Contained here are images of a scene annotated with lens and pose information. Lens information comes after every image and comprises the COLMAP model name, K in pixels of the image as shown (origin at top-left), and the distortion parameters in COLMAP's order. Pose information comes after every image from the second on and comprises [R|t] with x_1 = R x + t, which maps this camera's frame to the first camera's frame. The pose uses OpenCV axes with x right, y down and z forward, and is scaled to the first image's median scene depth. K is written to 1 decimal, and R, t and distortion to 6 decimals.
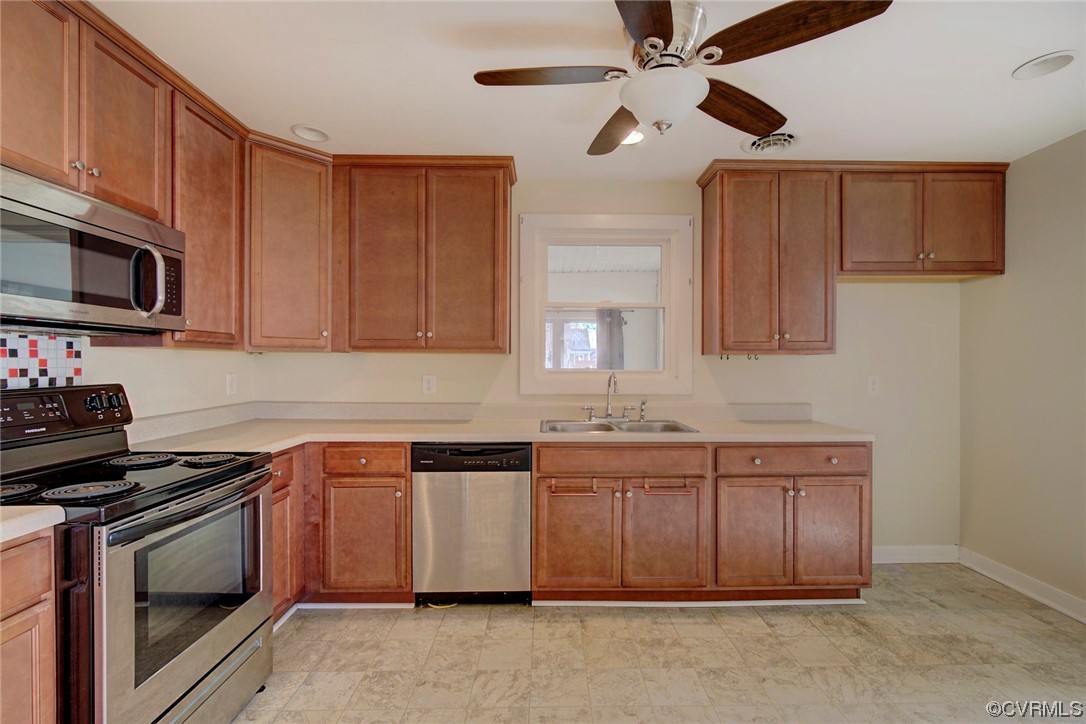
lens RADIAL K [[495.9, 0, 557.1], [0, 495.9, 365.7], [0, 0, 1]] dist [0.000490, 0.000584]
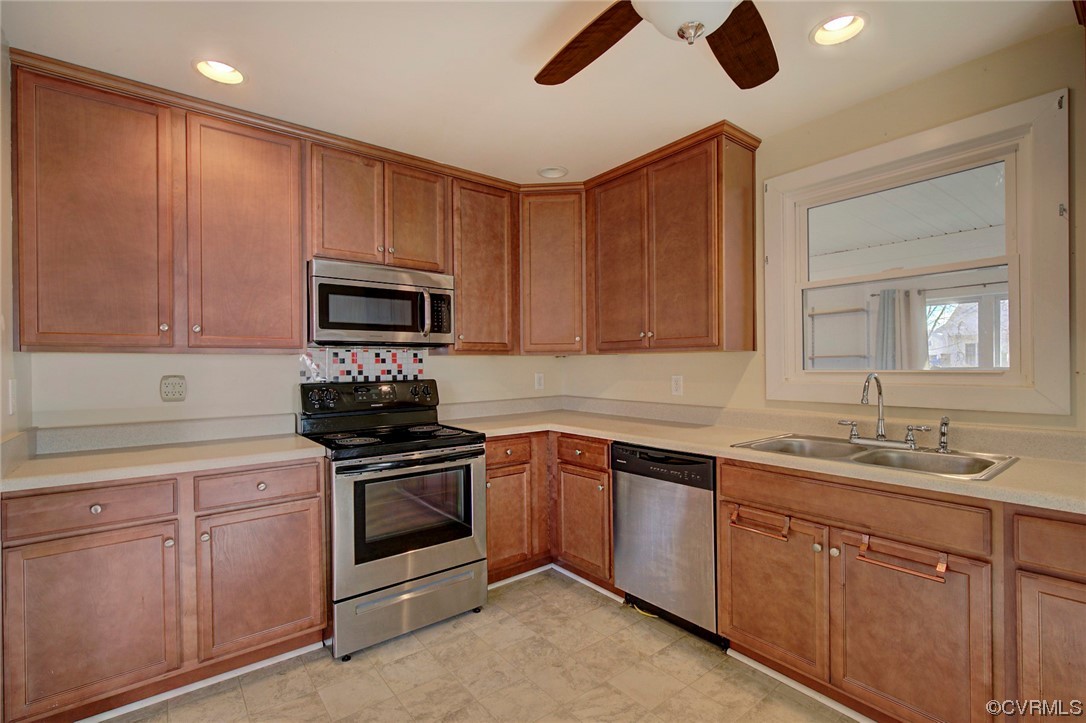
lens RADIAL K [[495.9, 0, 557.1], [0, 495.9, 365.2], [0, 0, 1]] dist [0.000490, 0.000584]
pose [[0.612435, -0.007762, -0.790483, 0.492185], [0.007672, 0.999963, -0.003875, 0.001058], [0.790484, -0.003691, 0.612472, 0.301215]]
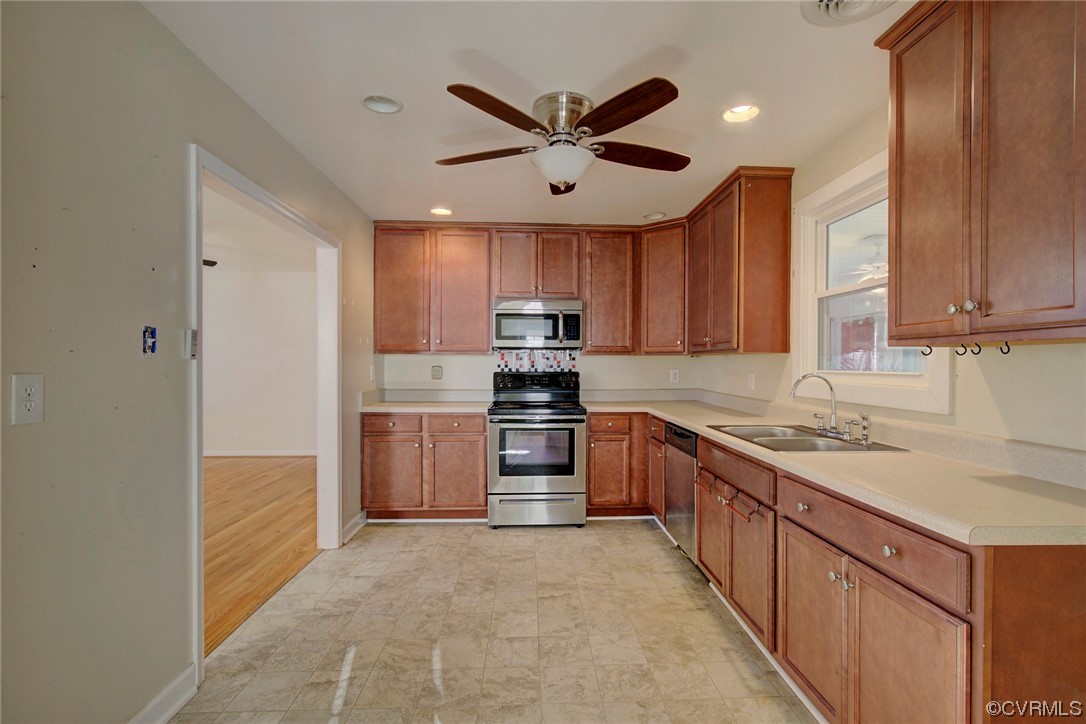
lens RADIAL K [[500.3, 0, 558.0], [0, 500.3, 365.9], [0, 0, 1]] dist [-0.000760, 0.000100]
pose [[0.034491, 0.004083, -0.999397, 1.167337], [-0.008155, 0.999960, 0.003803, 0.001609], [0.999372, 0.008019, 0.034523, 0.706062]]
